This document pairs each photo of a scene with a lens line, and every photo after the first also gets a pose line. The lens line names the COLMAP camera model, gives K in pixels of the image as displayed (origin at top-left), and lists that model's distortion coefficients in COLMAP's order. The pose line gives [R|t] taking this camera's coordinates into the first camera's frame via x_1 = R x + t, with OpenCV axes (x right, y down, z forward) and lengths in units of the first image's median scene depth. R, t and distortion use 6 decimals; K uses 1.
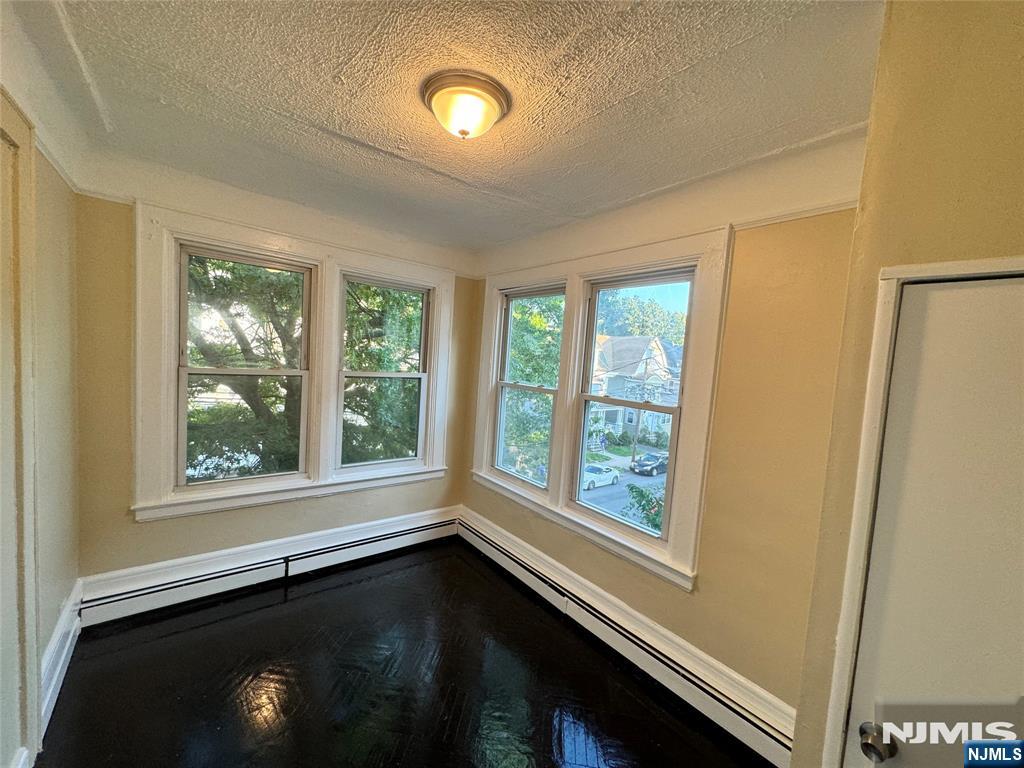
lens RADIAL K [[408.0, 0, 512.0], [0, 408.0, 384.0], [0, 0, 1]] dist [-0.002266, 0.000541]
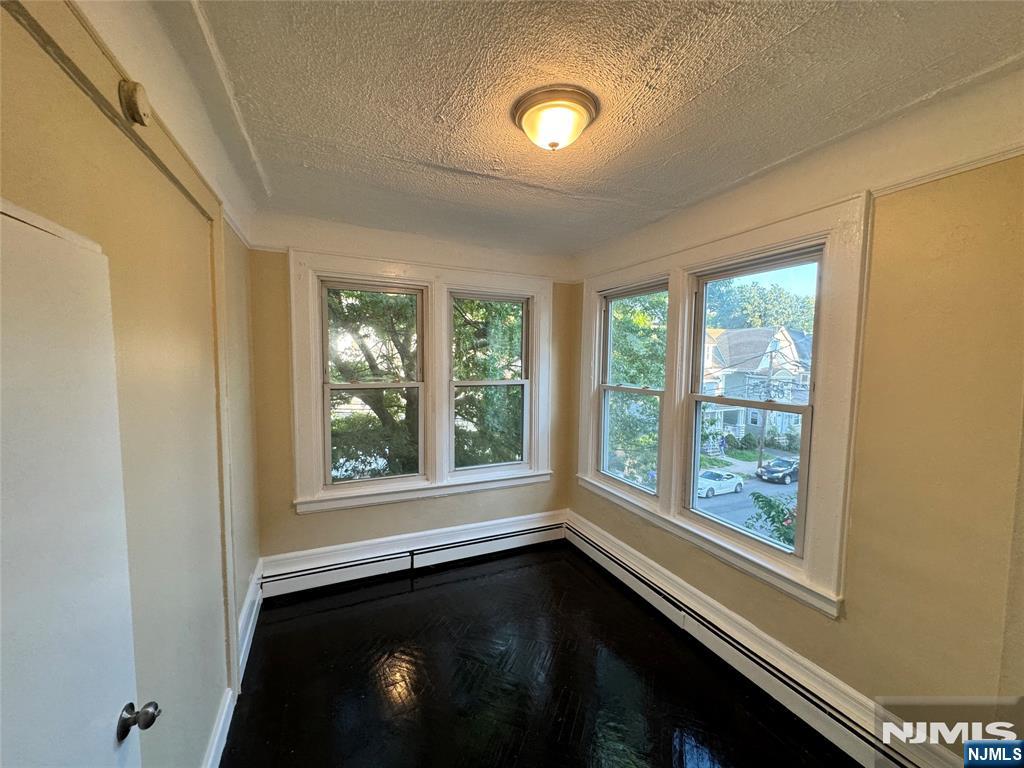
lens RADIAL K [[408.0, 0, 512.0], [0, 408.0, 384.0], [0, 0, 1]] dist [-0.002266, 0.000541]
pose [[0.967895, -0.041649, -0.247879, 0.004481], [0.039101, 0.999120, -0.015197, -0.001490], [0.248294, 0.005016, 0.968672, -0.008073]]
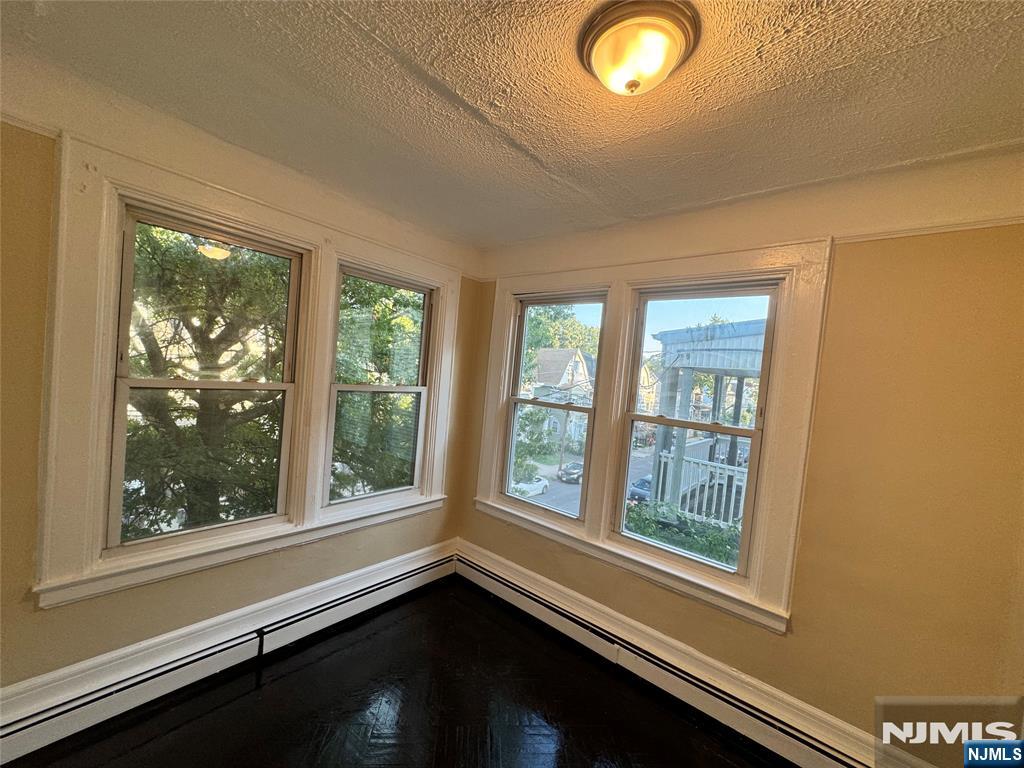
lens RADIAL K [[408.0, 0, 512.0], [0, 408.0, 384.0], [0, 0, 1]] dist [-0.002266, 0.000541]
pose [[0.980512, 0.011169, 0.196141, -0.223711], [-0.006740, 0.999707, -0.023230, -0.015362], [-0.196343, 0.021456, 0.980300, 0.139558]]
